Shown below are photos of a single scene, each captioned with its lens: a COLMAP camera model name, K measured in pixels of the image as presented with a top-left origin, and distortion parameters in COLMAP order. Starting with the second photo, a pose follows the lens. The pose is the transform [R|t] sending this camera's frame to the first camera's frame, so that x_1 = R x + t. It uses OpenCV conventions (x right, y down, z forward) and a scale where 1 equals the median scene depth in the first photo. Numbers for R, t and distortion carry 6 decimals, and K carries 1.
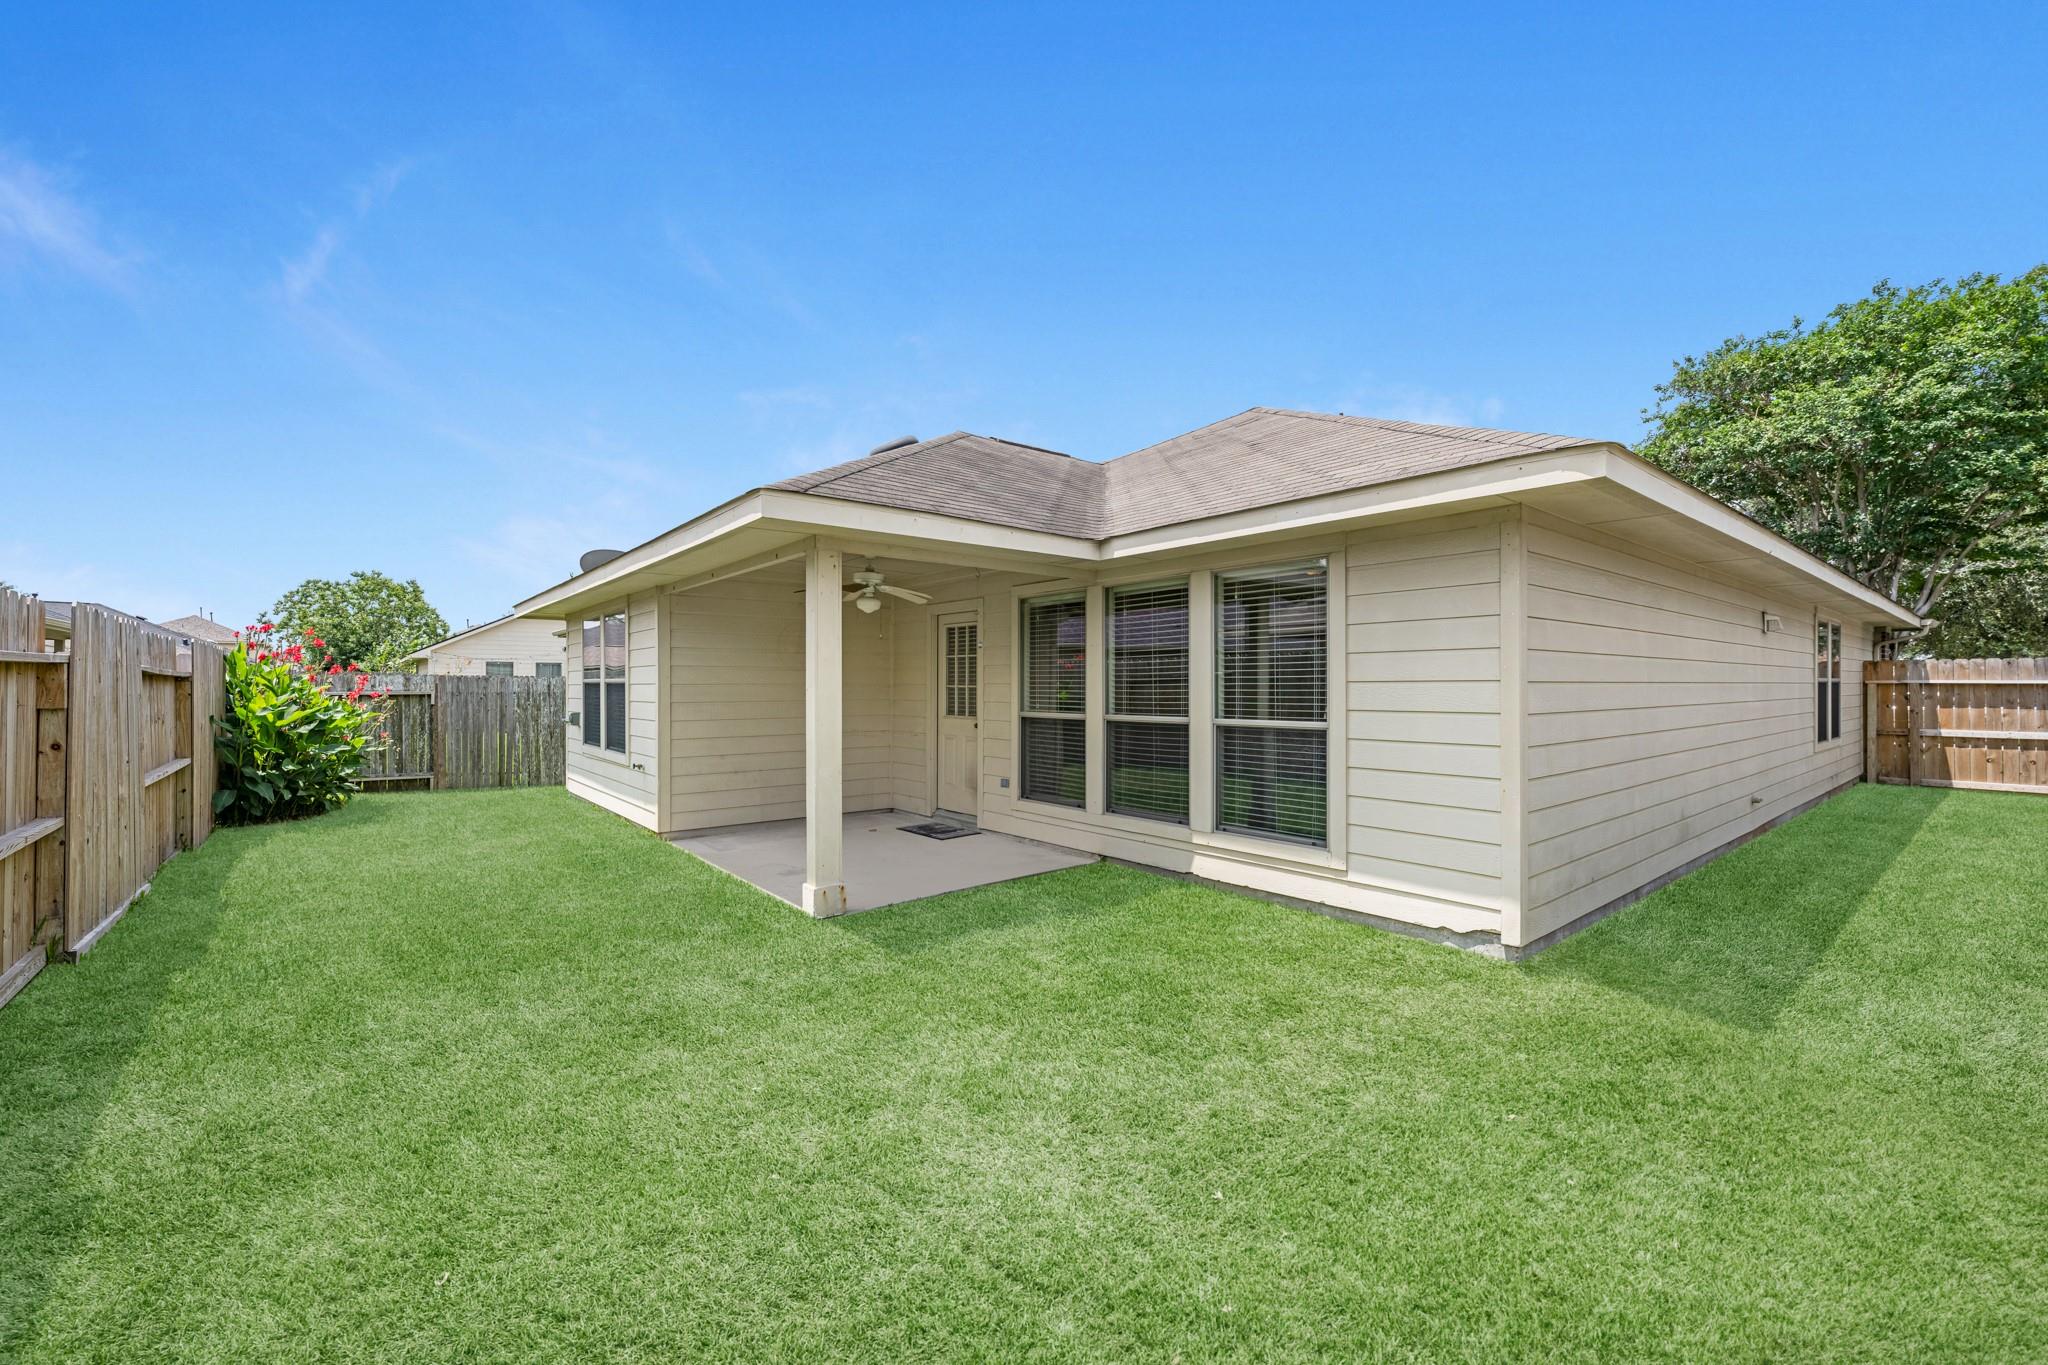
lens RADIAL K [[827.6, 0, 1024.9], [0, 827.6, 687.4], [0, 0, 1]] dist [0.005854, -0.000003]
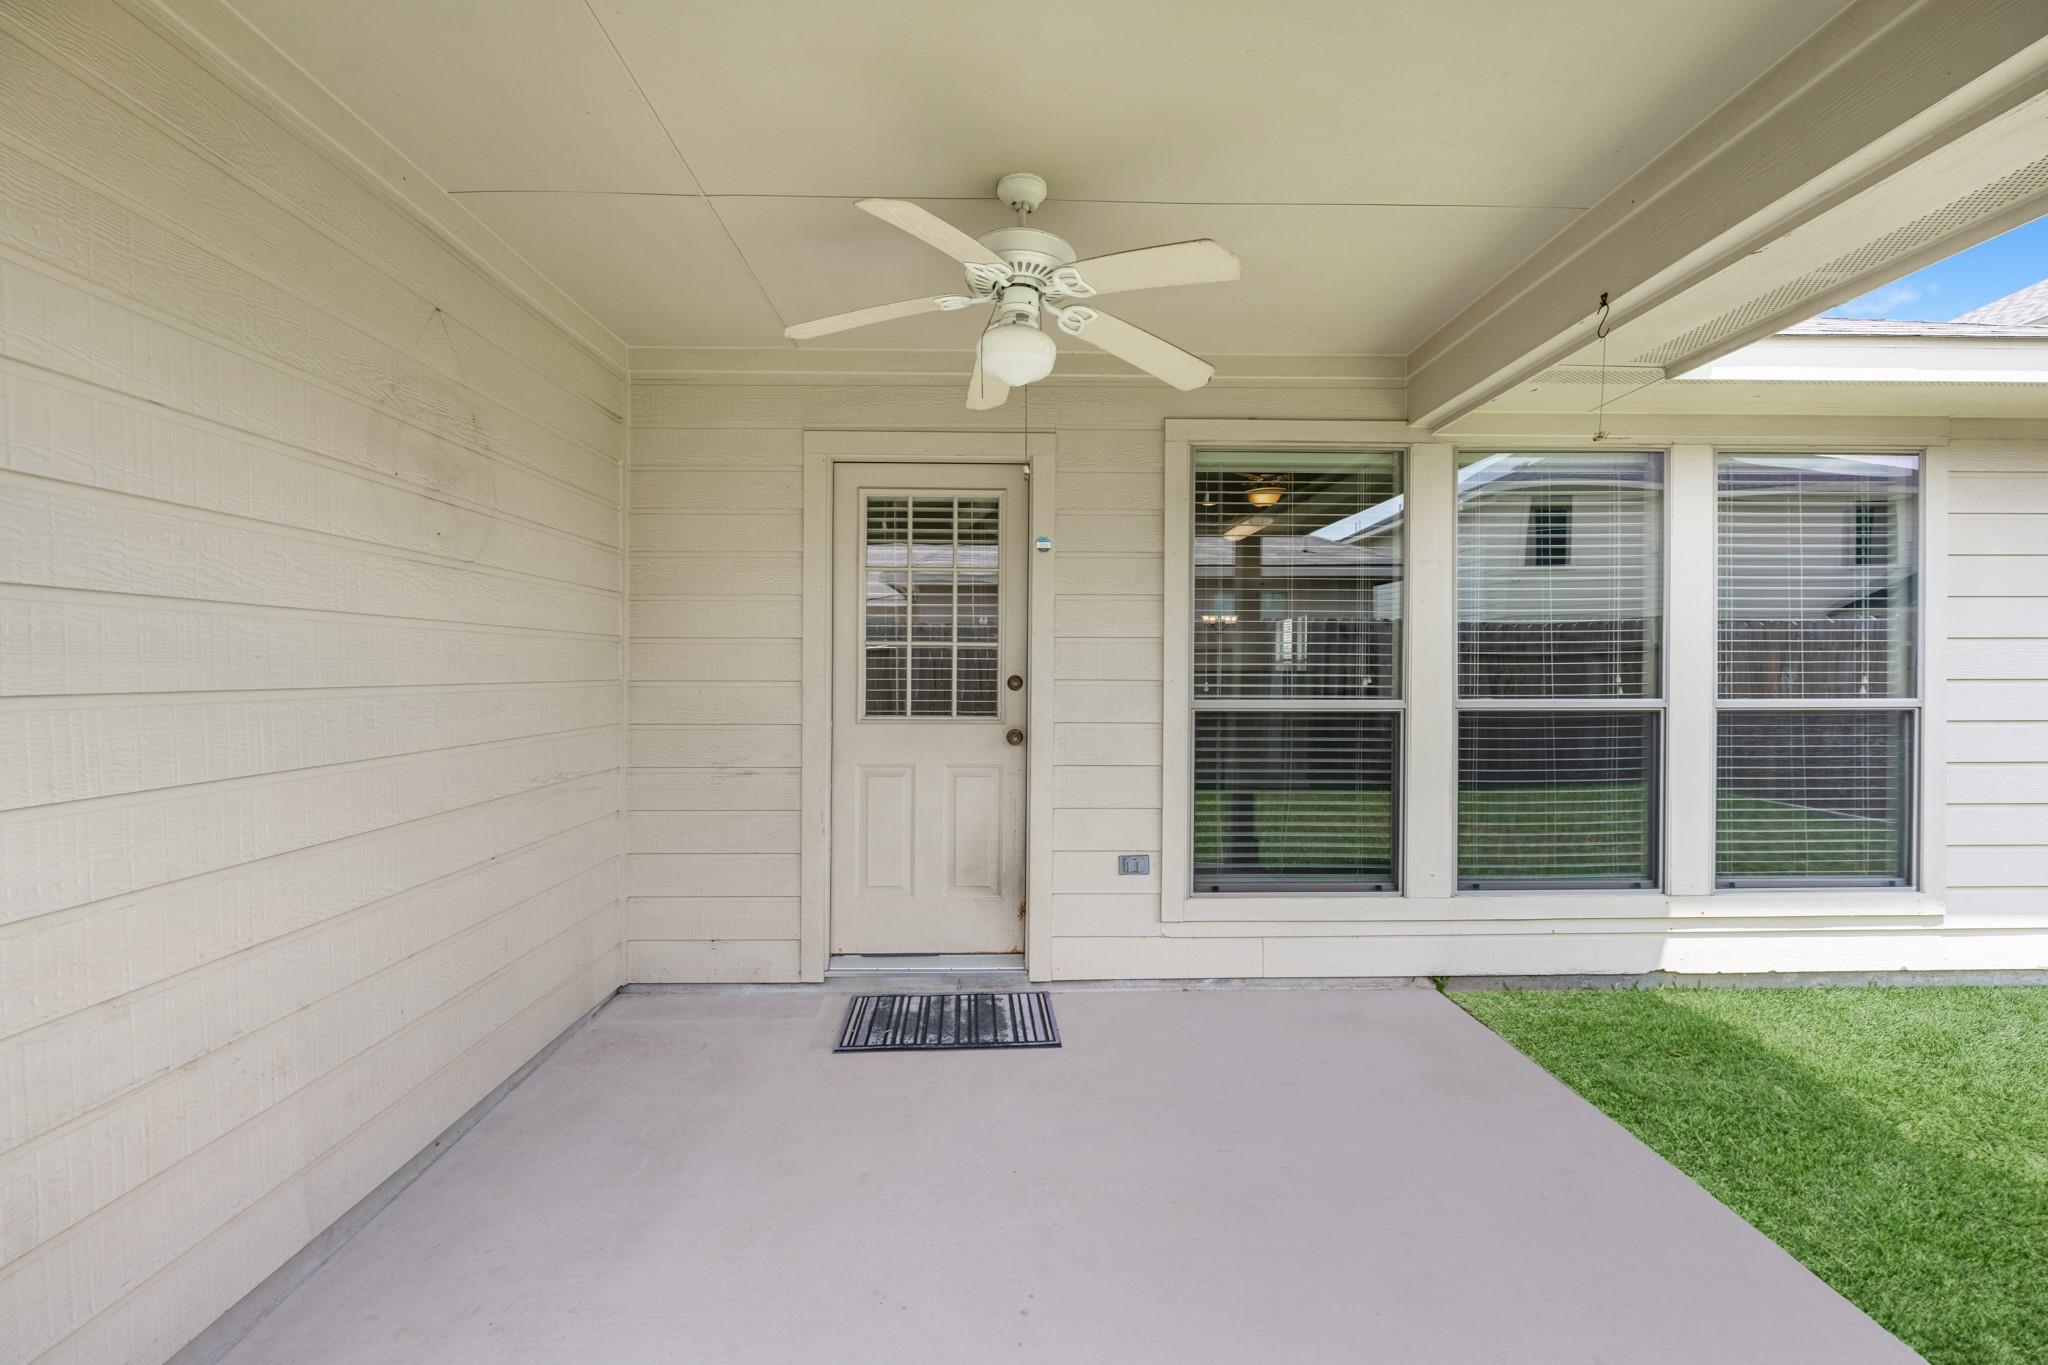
lens RADIAL K [[827.6, 0, 1025.2], [0, 827.6, 663.9], [0, 0, 1]] dist [0.005854, -0.000003]
pose [[0.606882, -0.001456, 0.794791, -0.496058], [0.000265, 0.999999, 0.001630, 0.010498], [-0.794792, -0.000778, 0.606881, 0.948789]]
